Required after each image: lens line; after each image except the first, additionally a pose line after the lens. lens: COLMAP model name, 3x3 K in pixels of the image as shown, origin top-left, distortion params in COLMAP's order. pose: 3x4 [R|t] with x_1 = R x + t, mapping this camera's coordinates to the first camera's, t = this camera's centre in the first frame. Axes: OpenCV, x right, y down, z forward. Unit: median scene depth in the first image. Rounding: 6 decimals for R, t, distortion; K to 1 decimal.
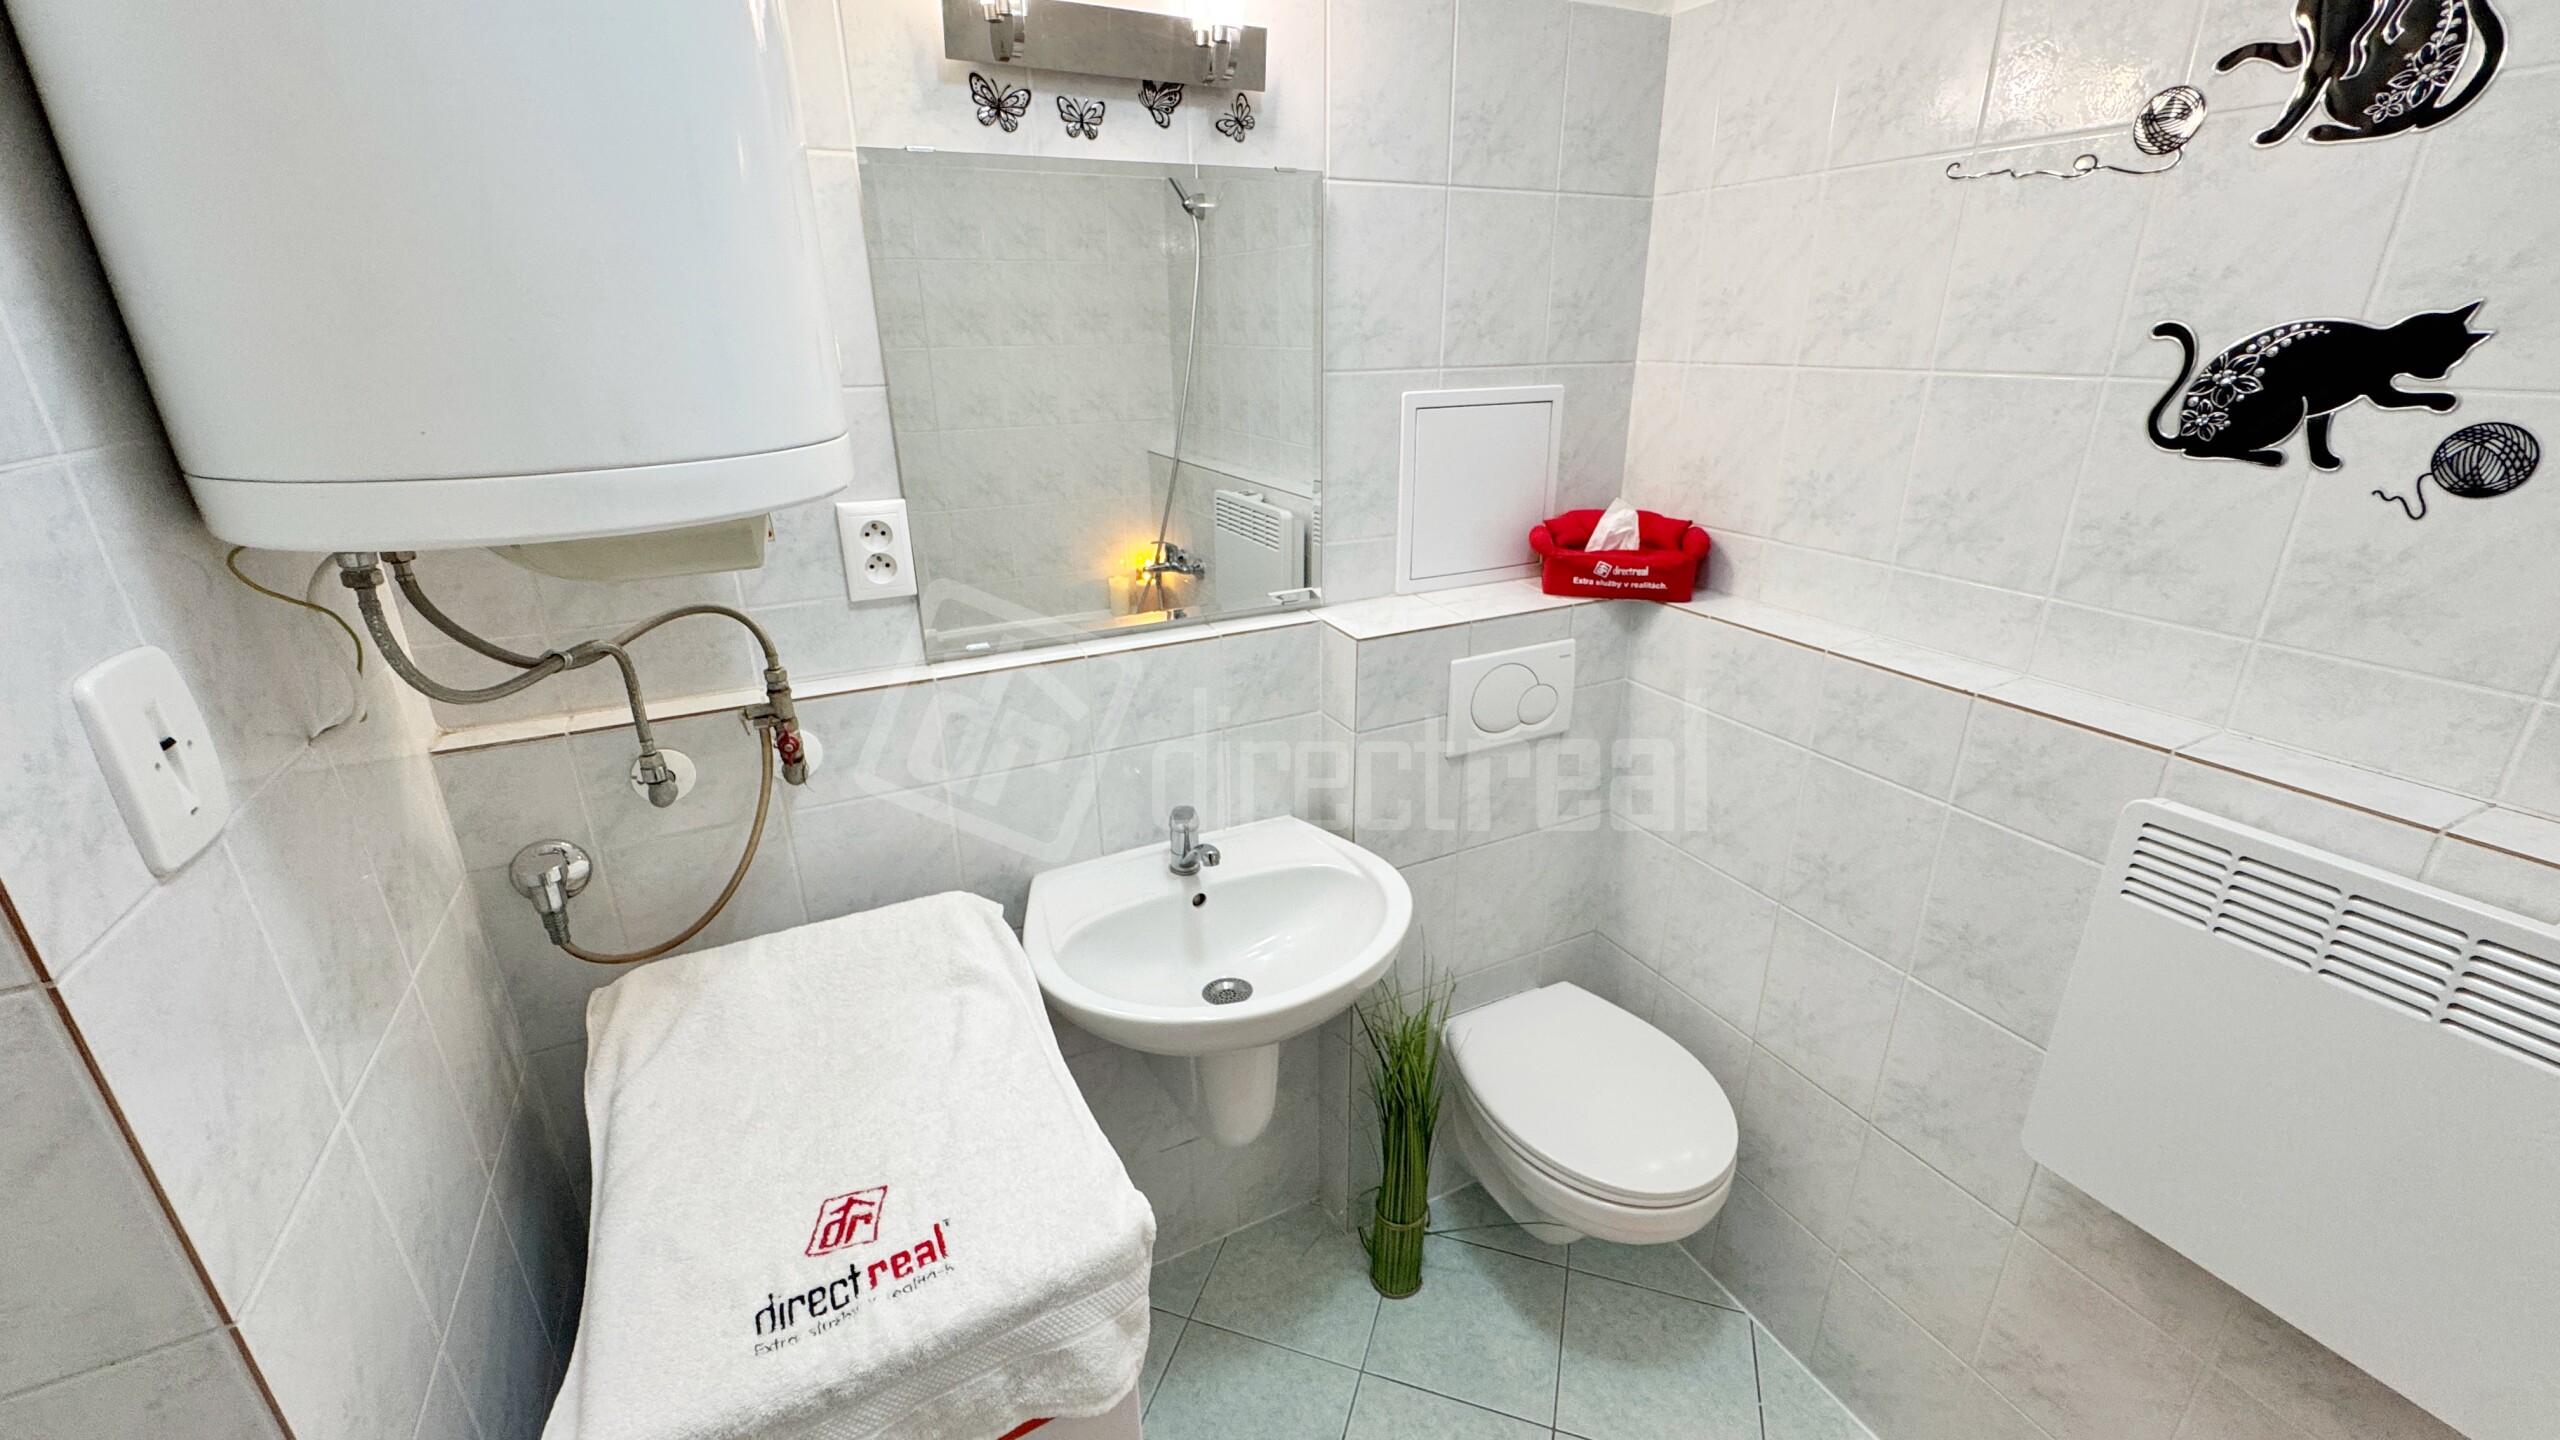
lens RADIAL K [[1021.8, 0, 1278.2], [0, 1021.8, 719.3], [0, 0, 1]] dist [-0.003246, 0.000097]
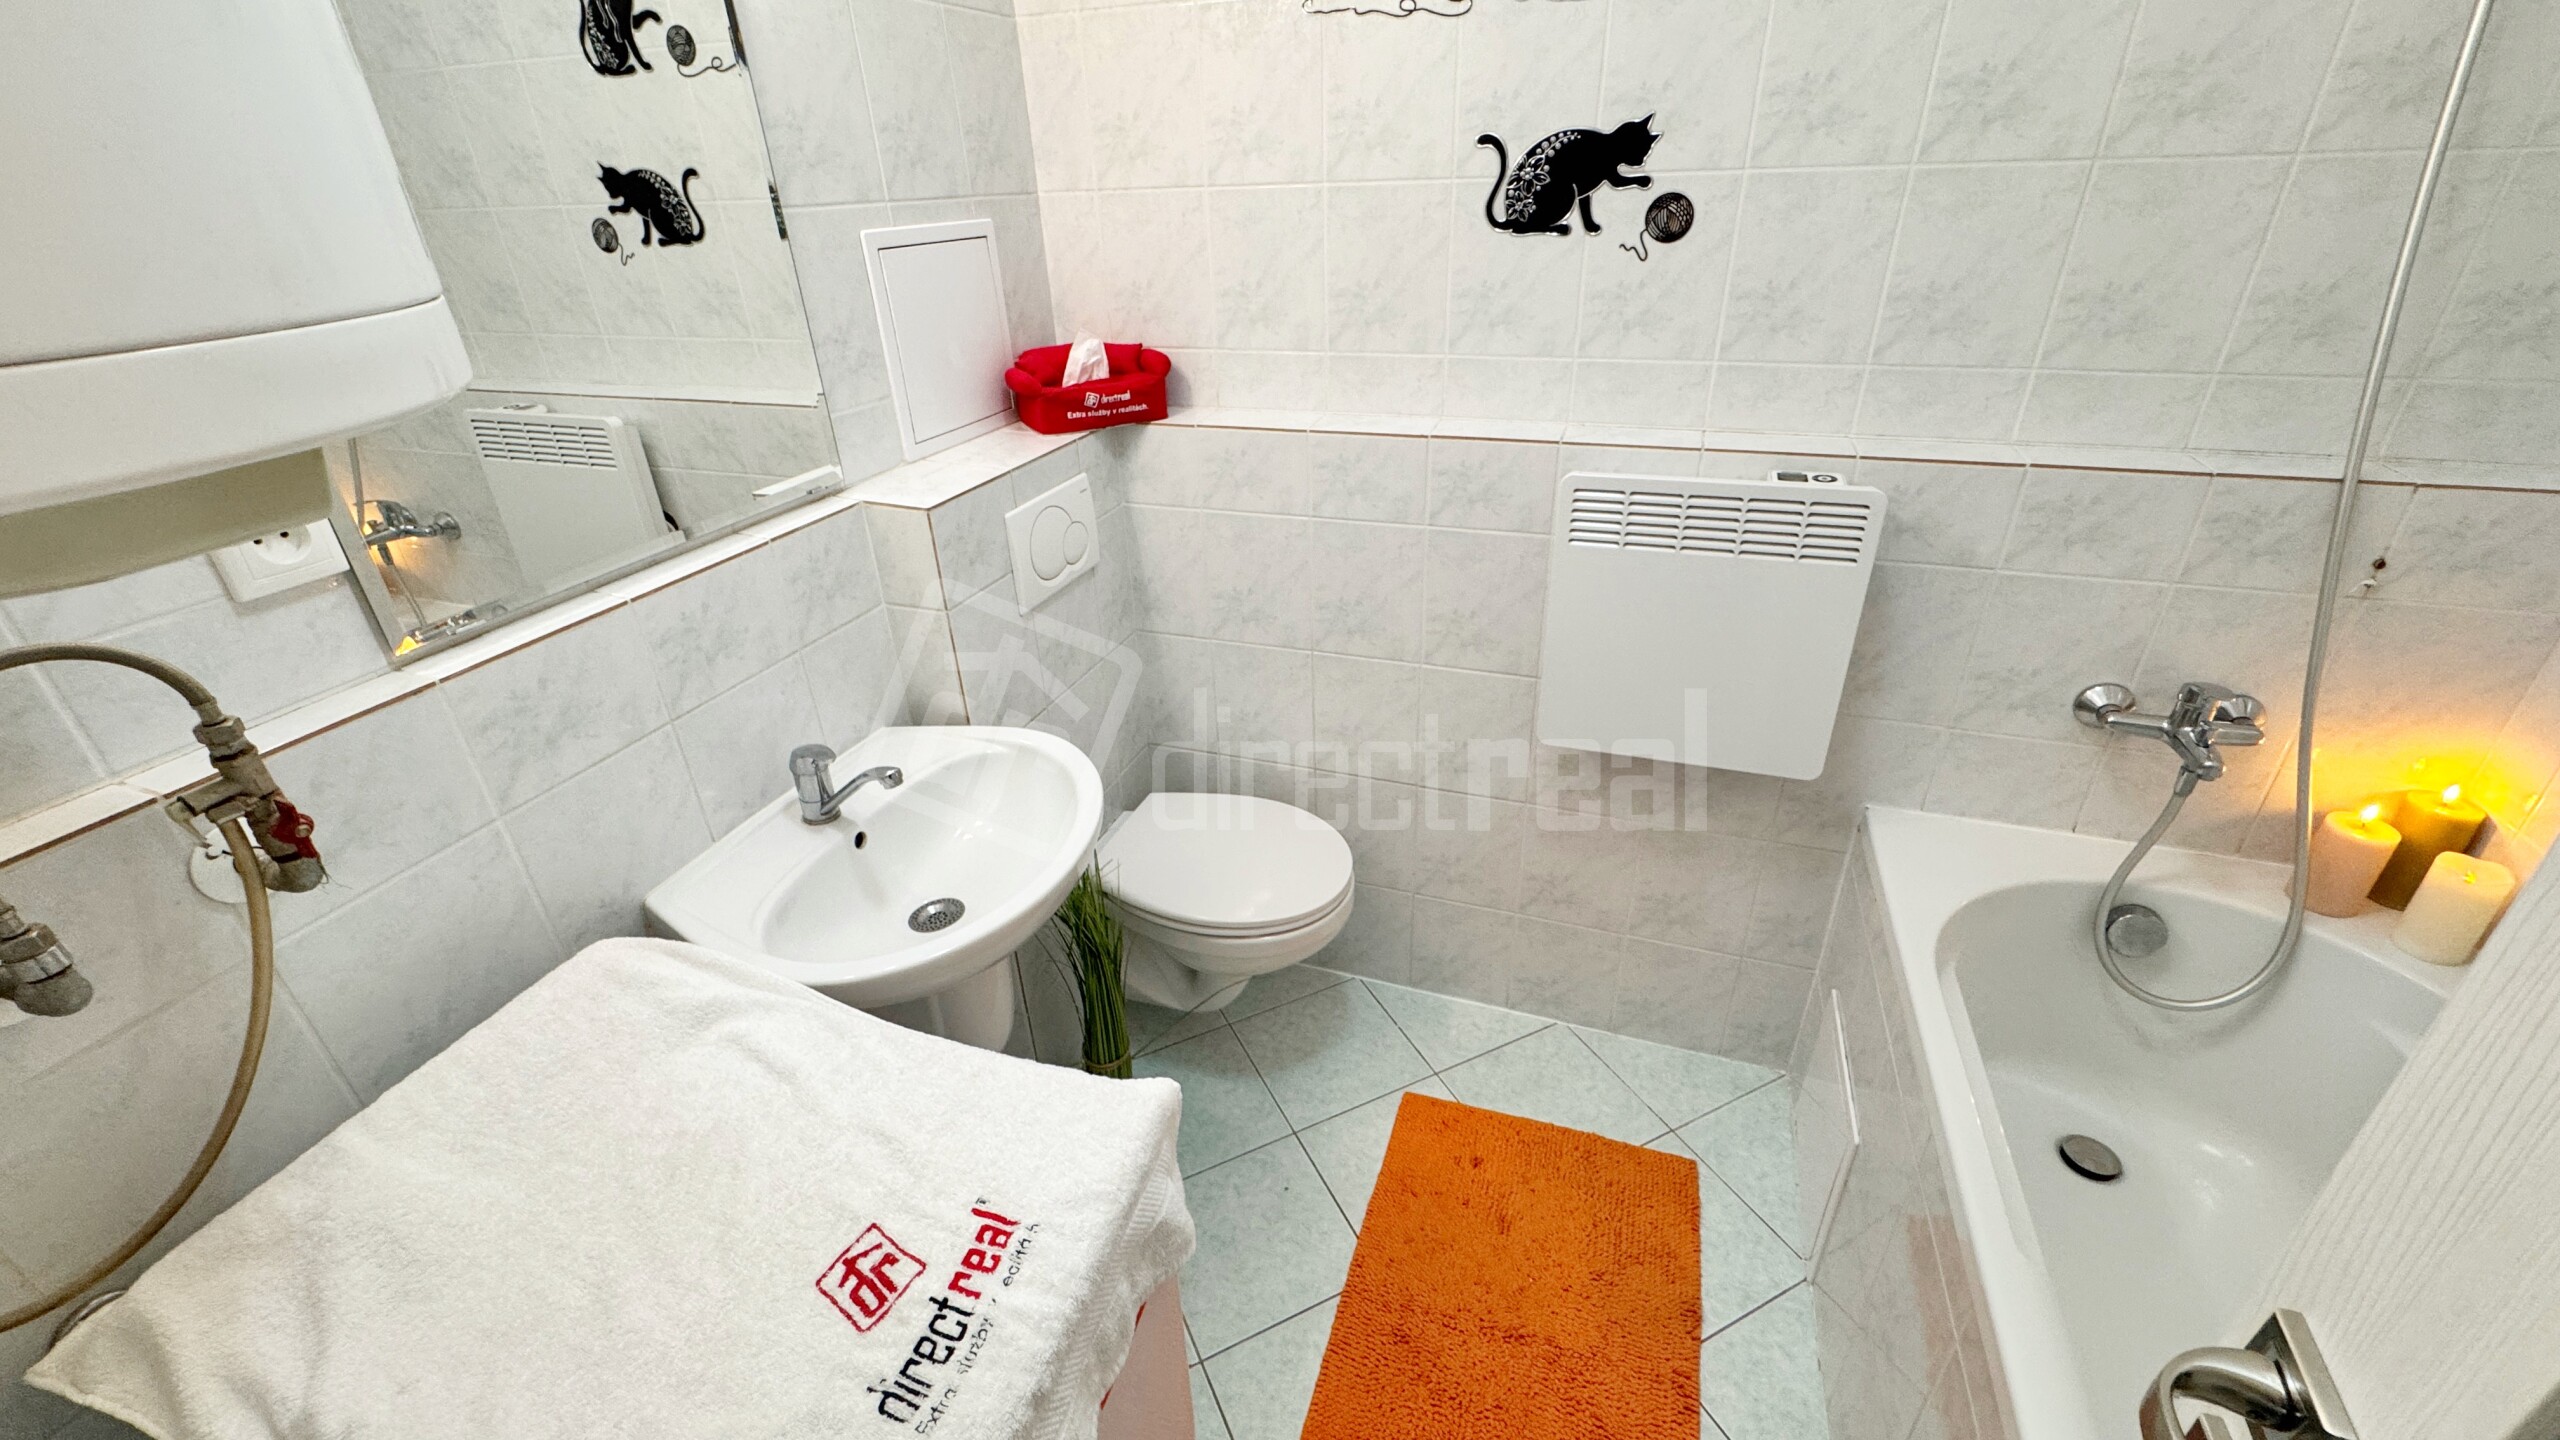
lens RADIAL K [[1022.3, 0, 1279.1], [0, 1022.3, 712.7], [0, 0, 1]] dist [-0.002365, -0.000023]
pose [[0.723997, -0.335312, 0.602822, -0.351549], [0.271363, 0.941890, 0.198004, -0.001762], [-0.634185, 0.020229, 0.772916, 0.105981]]
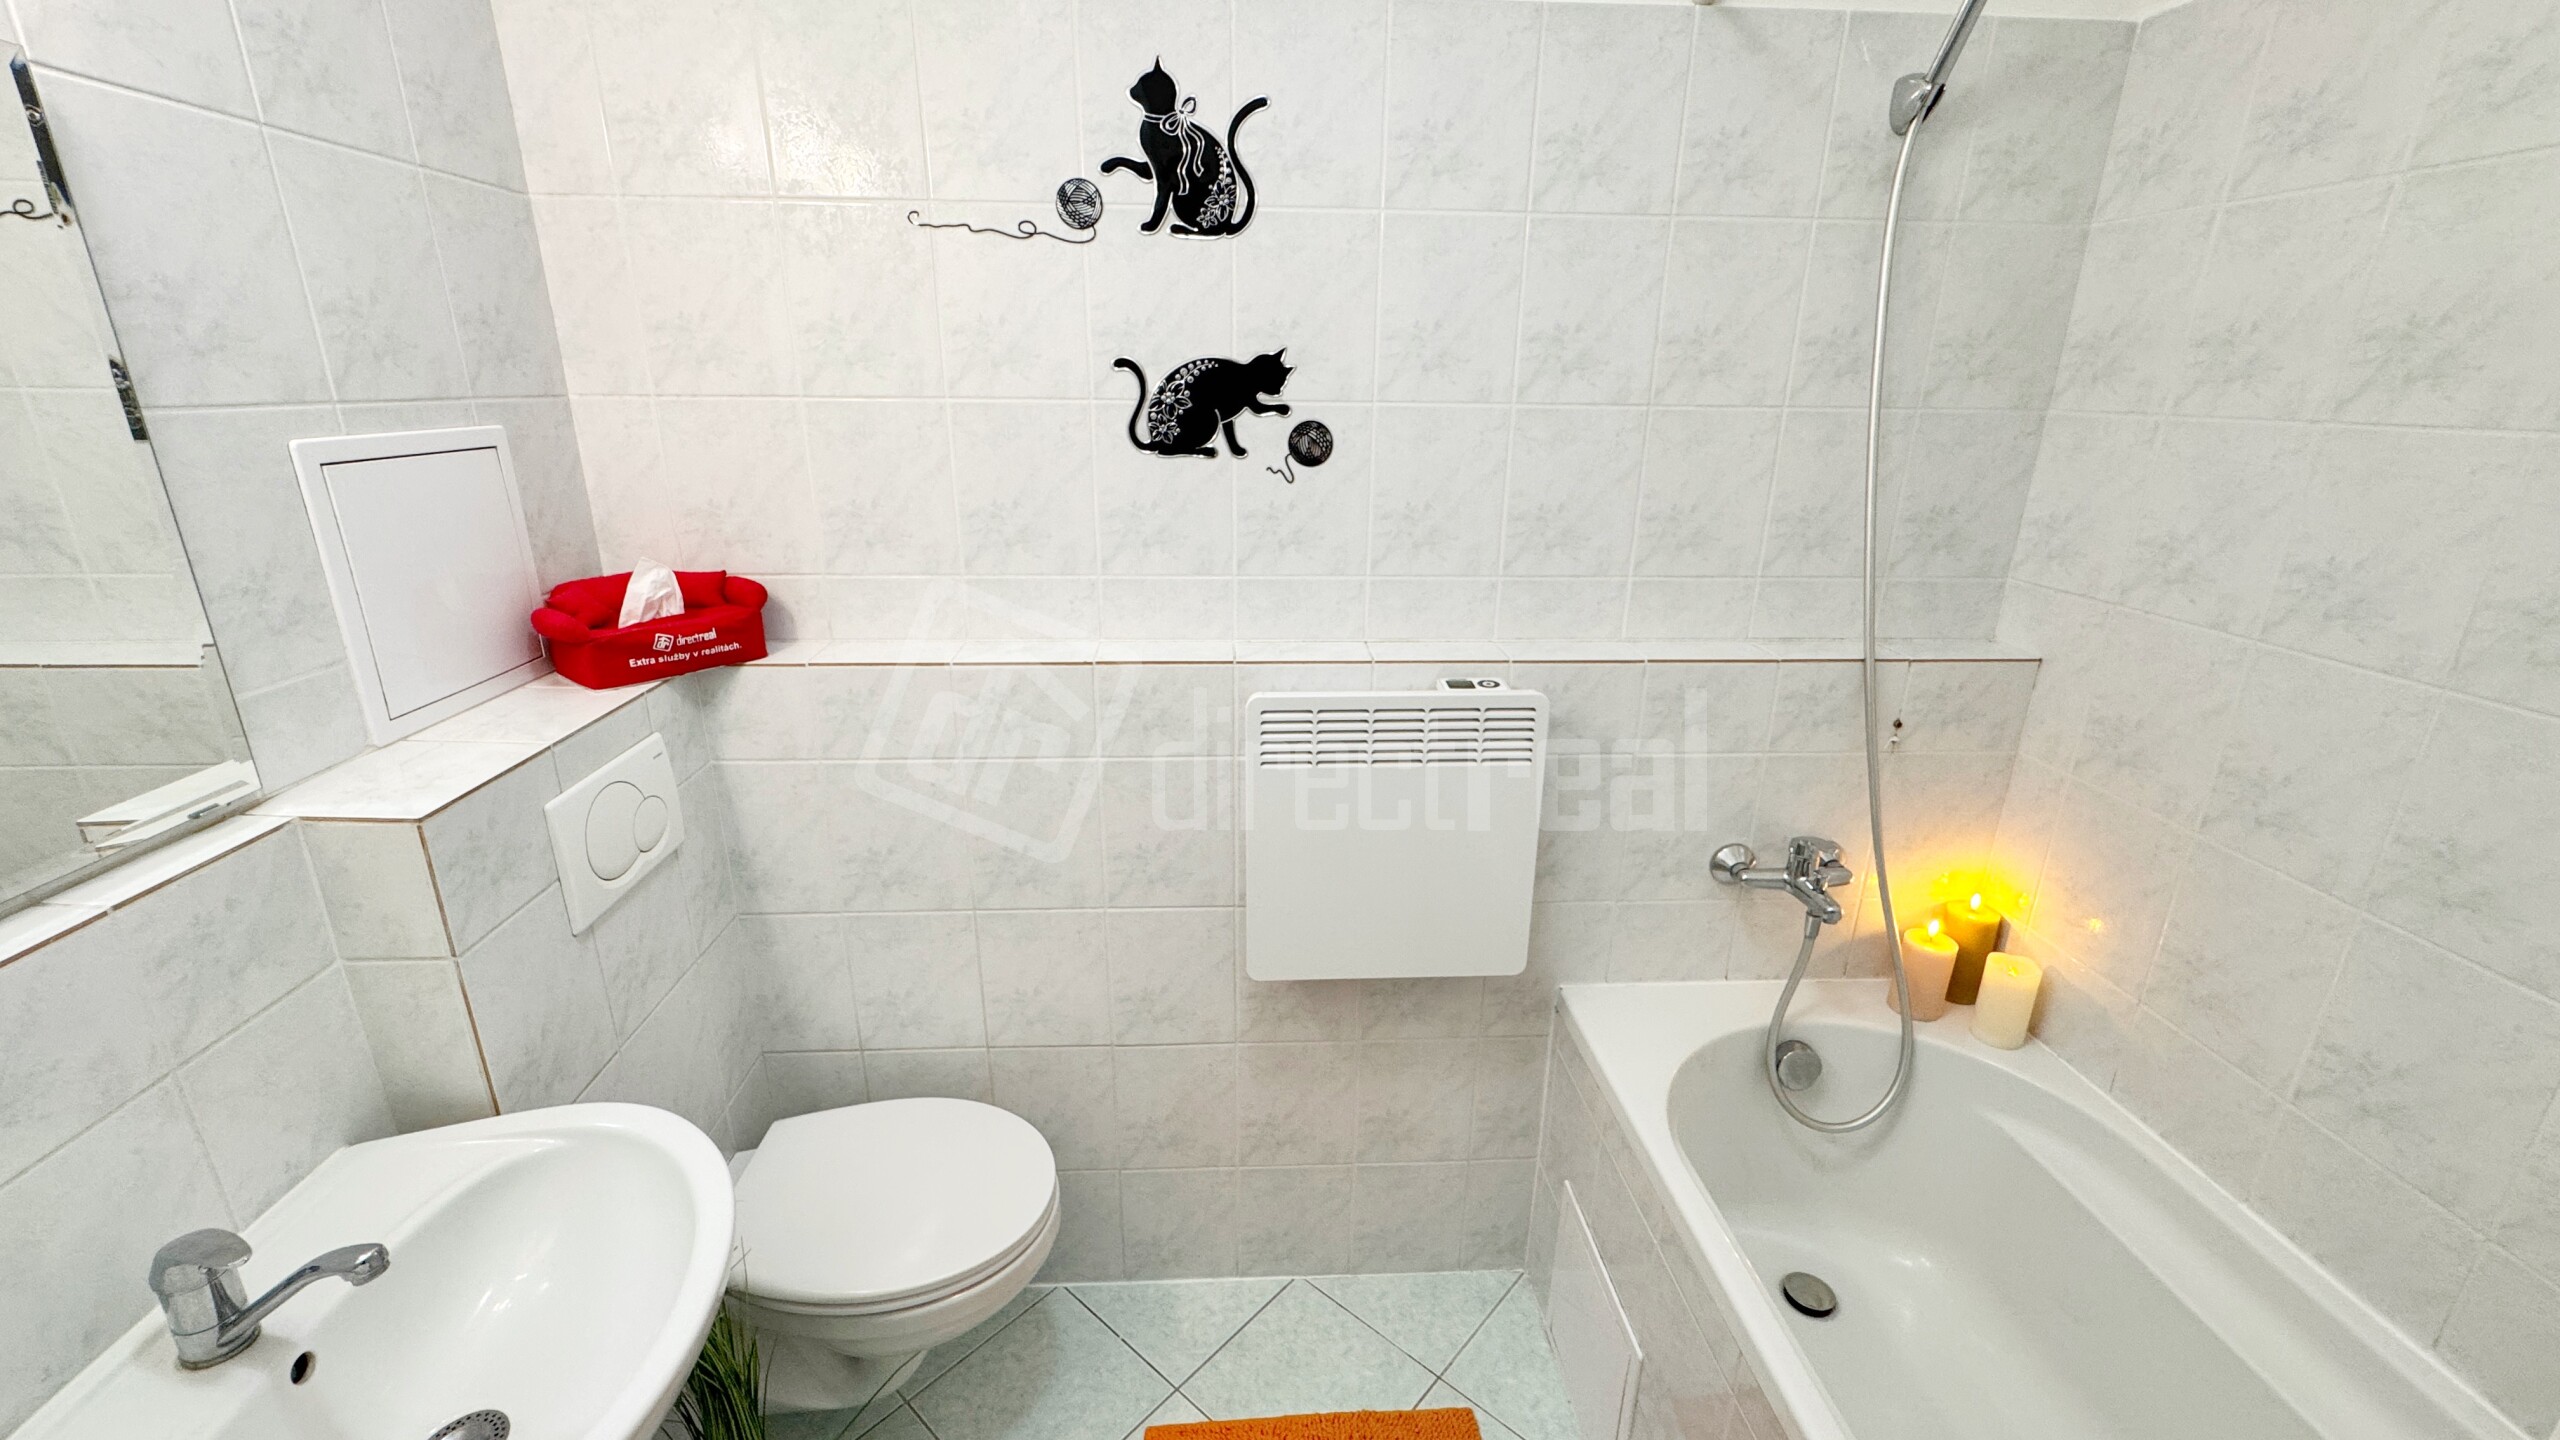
lens RADIAL K [[1021.8, 0, 1278.2], [0, 1021.8, 719.3], [0, 0, 1]] dist [-0.003246, 0.000097]
pose [[0.398309, -0.277215, 0.874358, -0.282319], [0.316275, 0.936286, 0.152772, -0.072984], [-0.860999, 0.215687, 0.460608, 0.261615]]
